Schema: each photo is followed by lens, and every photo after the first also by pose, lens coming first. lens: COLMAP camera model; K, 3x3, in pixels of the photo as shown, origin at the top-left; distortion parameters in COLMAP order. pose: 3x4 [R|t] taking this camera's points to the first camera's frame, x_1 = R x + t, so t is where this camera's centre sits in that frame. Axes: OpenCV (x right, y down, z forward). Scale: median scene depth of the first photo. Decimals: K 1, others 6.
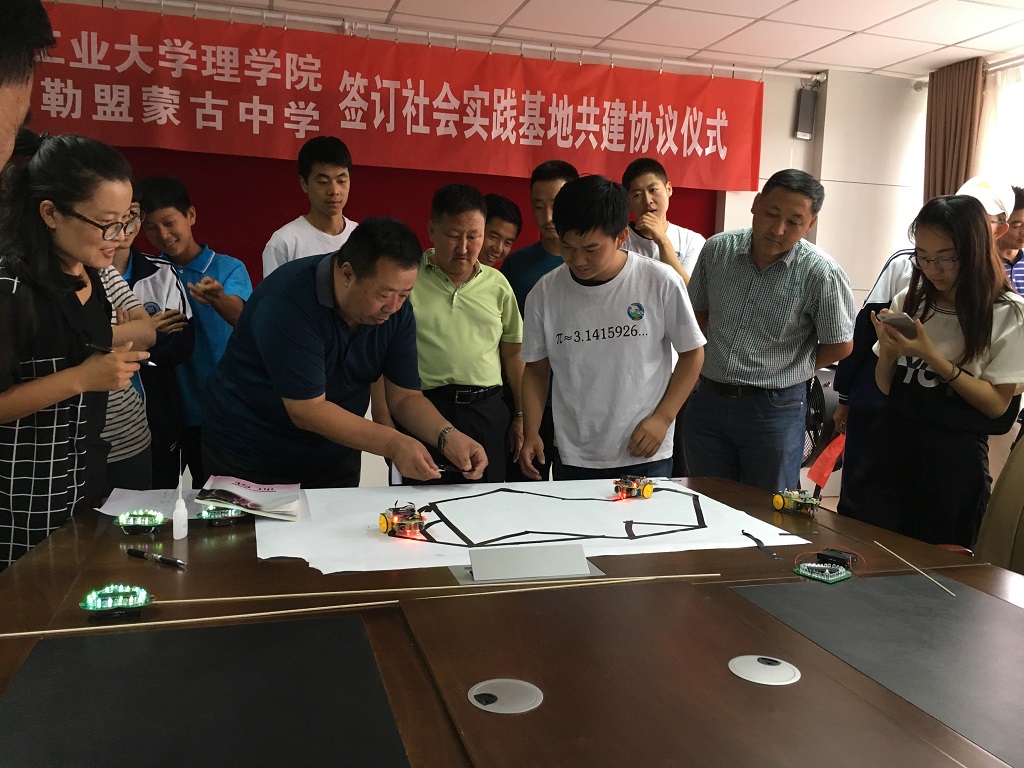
lens RADIAL K [[865.1, 0, 546.5], [0, 865.1, 381.9], [0, 0, 1]] dist [0.040985, -0.005226]
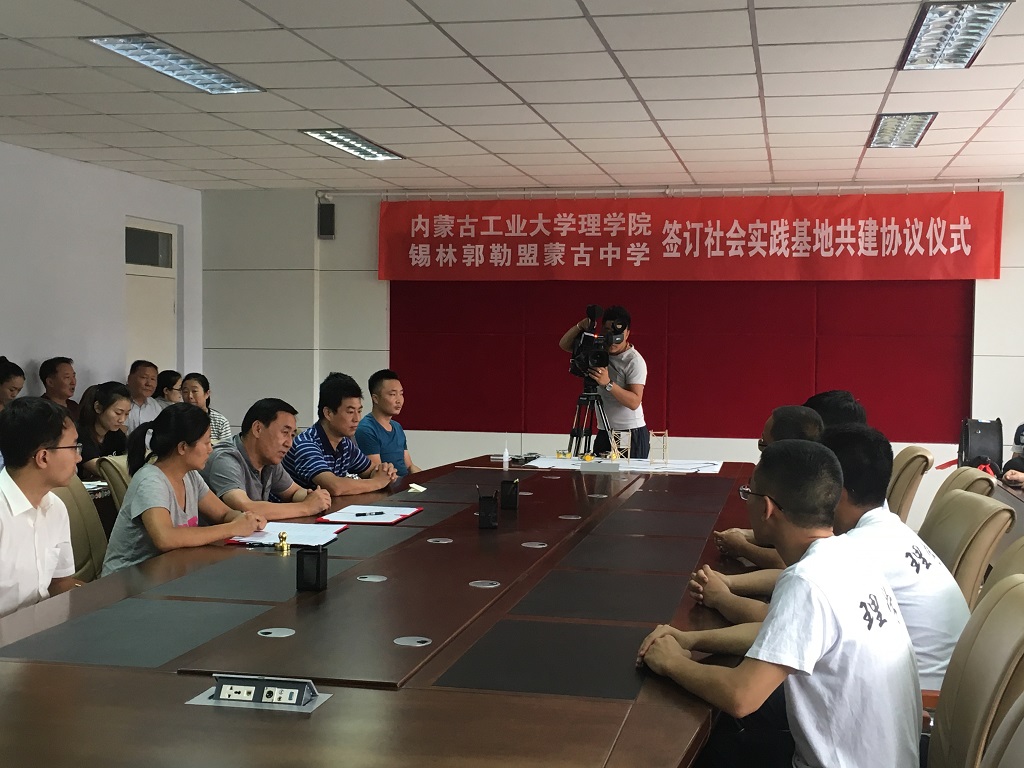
lens RADIAL K [[1286.0, 0, 512.1], [0, 1286.0, 384.4], [0, 0, 1]] dist [0.007060, 0.000000]
pose [[0.928320, -0.025358, -0.370916, 0.326631], [-0.021293, 0.992407, -0.121139, 0.192059], [0.371172, 0.120354, 0.920731, -1.071654]]
